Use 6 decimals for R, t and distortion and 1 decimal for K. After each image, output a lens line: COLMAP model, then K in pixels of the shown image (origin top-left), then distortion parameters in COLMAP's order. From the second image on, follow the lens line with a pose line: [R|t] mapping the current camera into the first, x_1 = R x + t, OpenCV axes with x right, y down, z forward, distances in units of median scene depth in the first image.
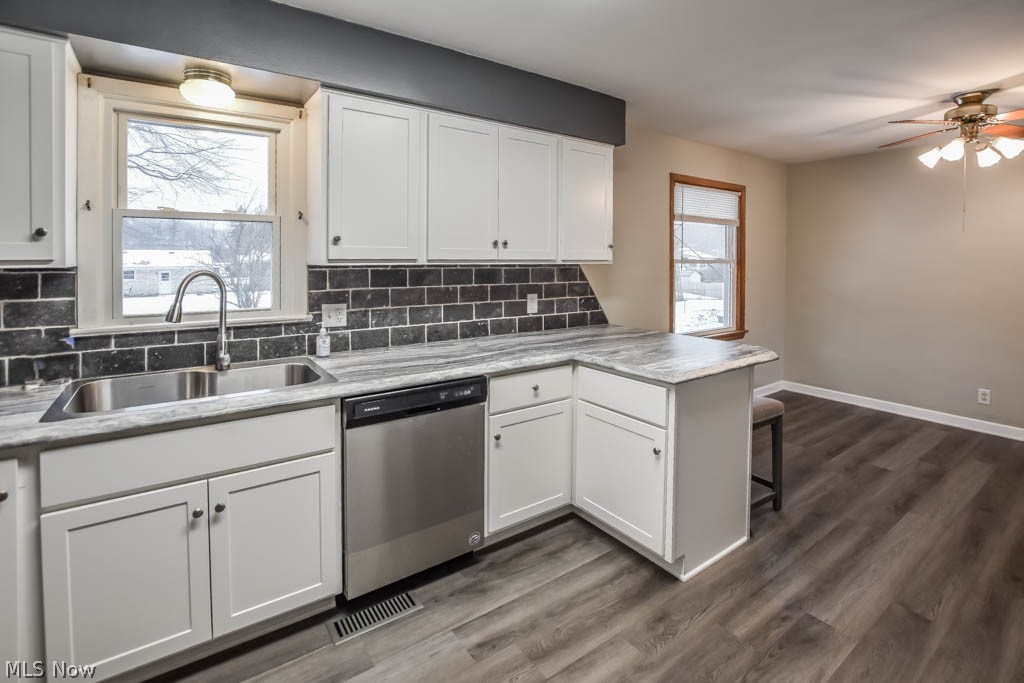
lens RADIAL K [[485.7, 0, 510.5], [0, 485.7, 267.5], [0, 0, 1]] dist [-0.003336, -0.000854]
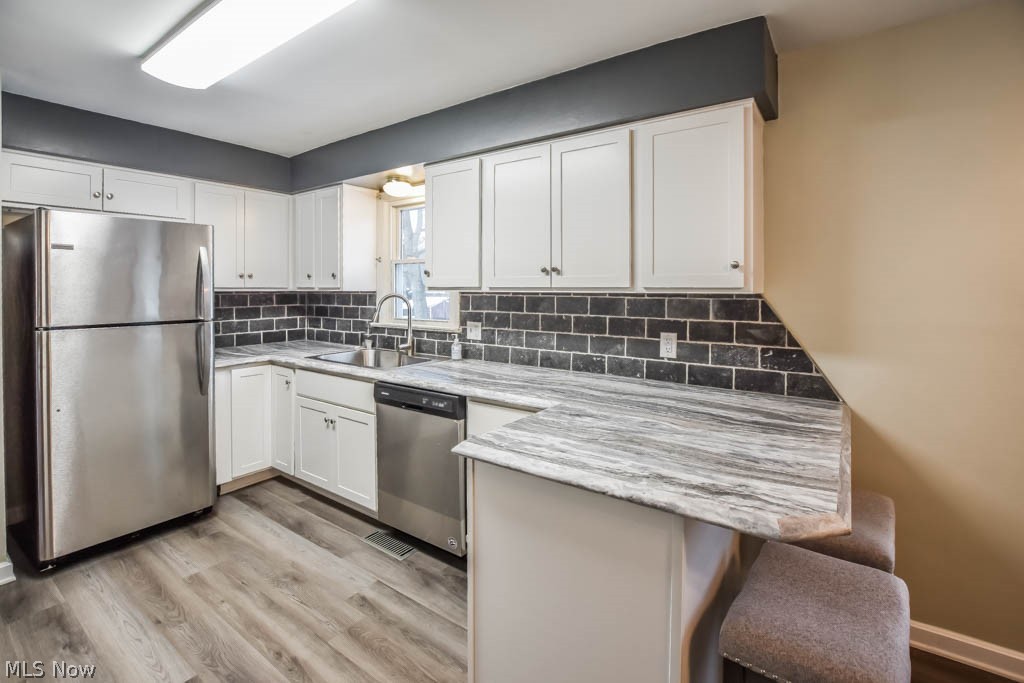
lens RADIAL K [[469.8, 0, 513.2], [0, 469.8, 292.7], [0, 0, 1]] dist [-0.002486, -0.000214]
pose [[0.331141, 0.006313, -0.943560, 0.751107], [-0.016937, 0.999856, 0.000745, -0.004966], [0.943429, 0.015735, 0.331201, 0.601351]]
